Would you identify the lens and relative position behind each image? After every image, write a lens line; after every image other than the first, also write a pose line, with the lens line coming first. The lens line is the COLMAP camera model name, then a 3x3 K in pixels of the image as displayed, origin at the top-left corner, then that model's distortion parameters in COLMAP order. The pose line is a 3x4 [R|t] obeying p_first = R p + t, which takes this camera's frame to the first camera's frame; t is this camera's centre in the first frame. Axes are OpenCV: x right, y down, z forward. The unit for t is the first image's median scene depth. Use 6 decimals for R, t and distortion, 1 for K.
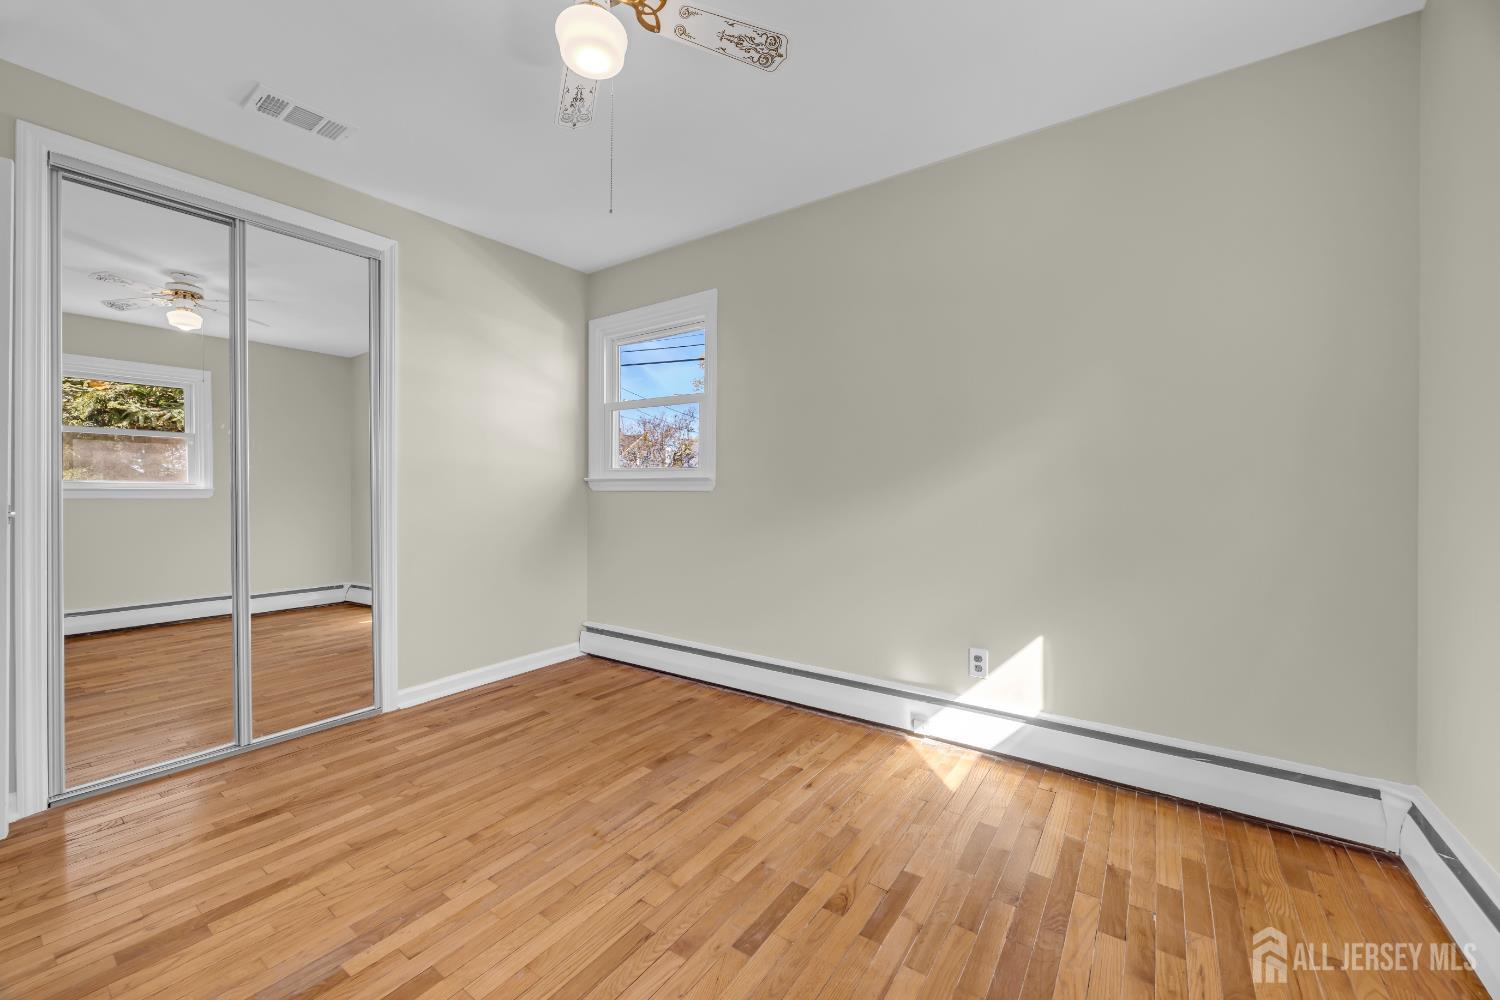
lens RADIAL K [[578.8, 0, 754.7], [0, 578.8, 490.9], [0, 0, 1]] dist [-0.001822, -0.000549]
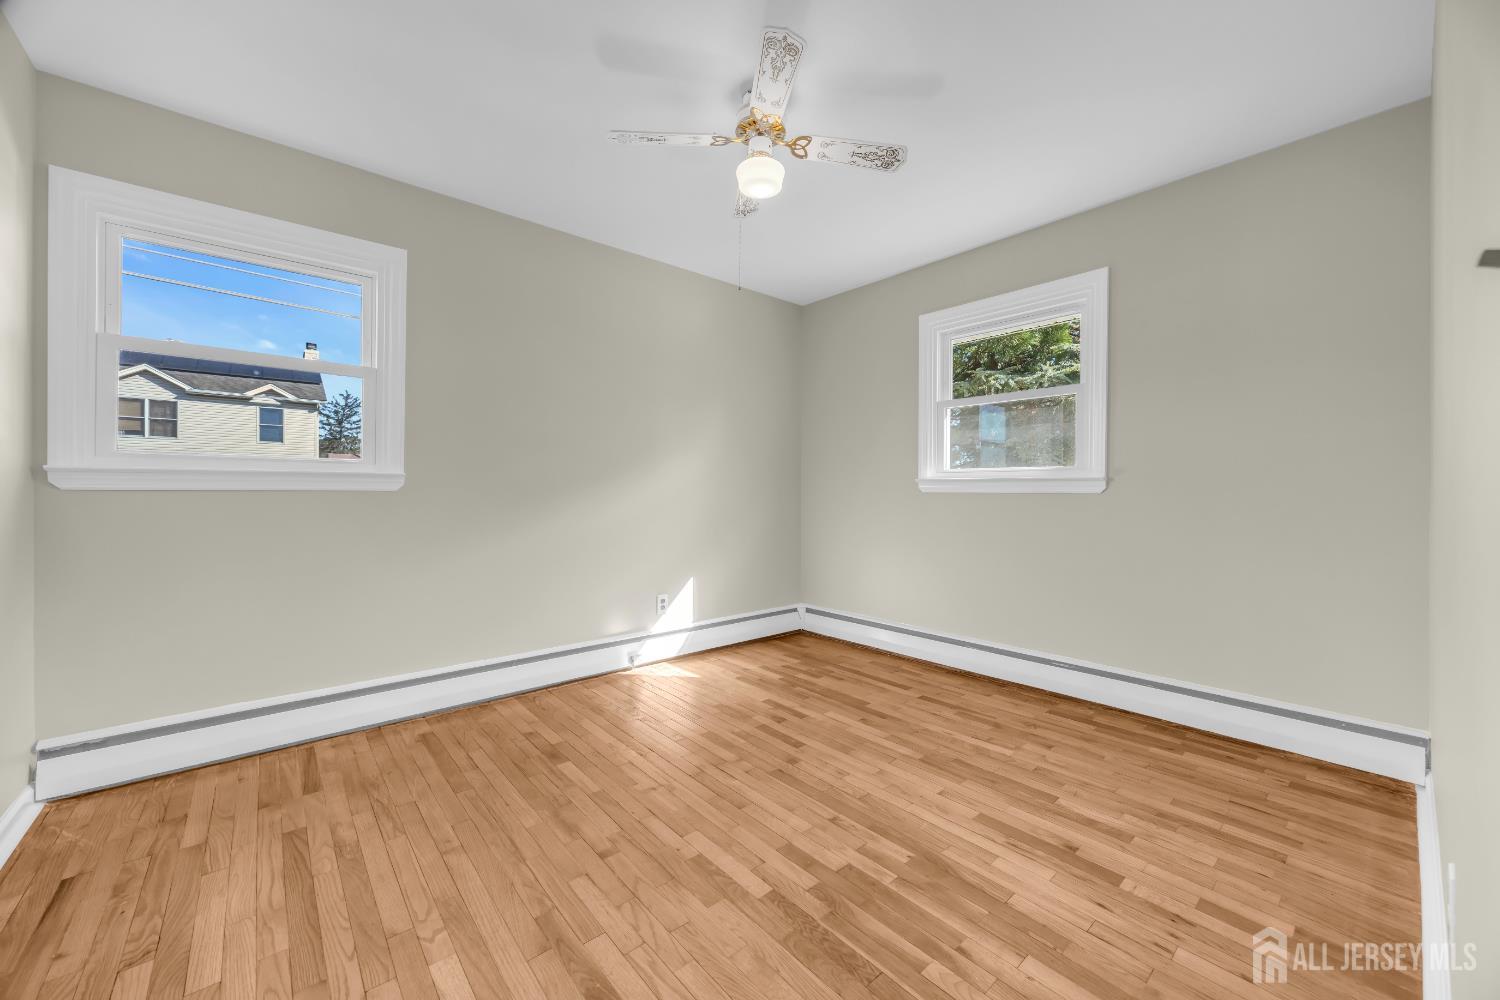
lens RADIAL K [[578.8, 0, 754.7], [0, 578.8, 490.9], [0, 0, 1]] dist [-0.001822, -0.000549]
pose [[0.238754, 0.001038, 0.971080, -1.017375], [0.003789, 0.999991, -0.002001, 0.007648], [-0.971073, 0.004157, 0.238748, 0.405964]]
